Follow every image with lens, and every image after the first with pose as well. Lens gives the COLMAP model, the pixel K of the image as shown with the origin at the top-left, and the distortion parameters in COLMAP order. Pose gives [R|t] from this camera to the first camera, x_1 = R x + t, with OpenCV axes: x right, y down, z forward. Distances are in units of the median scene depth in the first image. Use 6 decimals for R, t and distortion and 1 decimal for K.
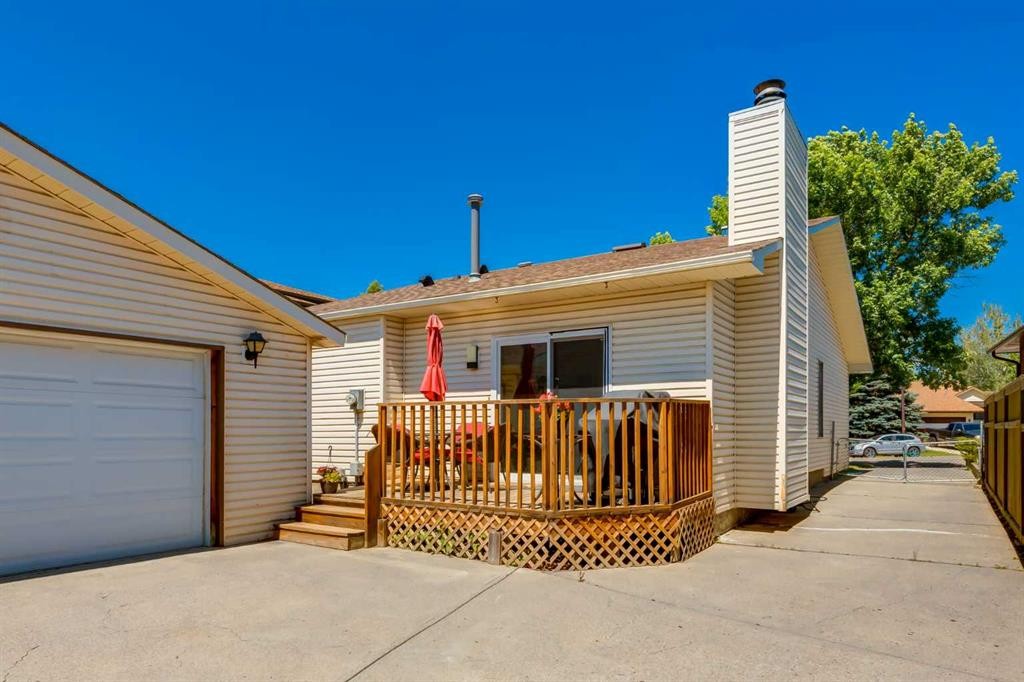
lens RADIAL K [[635.1, 0, 511.4], [0, 635.1, 374.4], [0, 0, 1]] dist [0.001620, -0.001056]
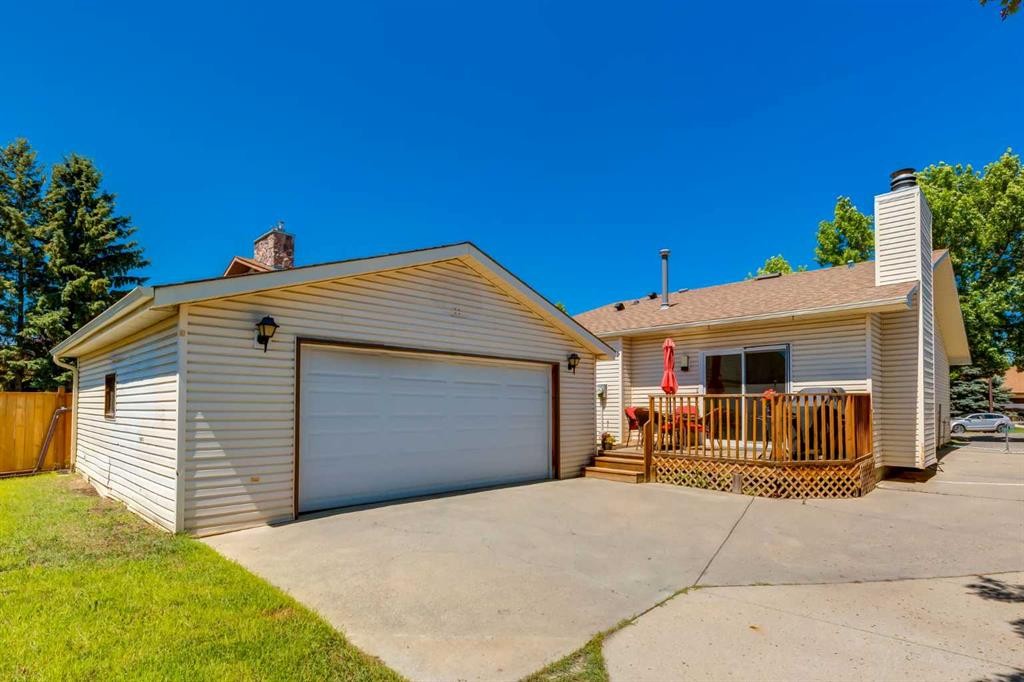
lens RADIAL K [[511.2, 0, 509.6], [0, 511.2, 359.5], [0, 0, 1]] dist [-0.000655, 0.000105]
pose [[0.981475, -0.013829, -0.191090, -0.294152], [0.012846, 0.999897, -0.006382, -0.041589], [0.191159, 0.003809, 0.981552, -0.352685]]
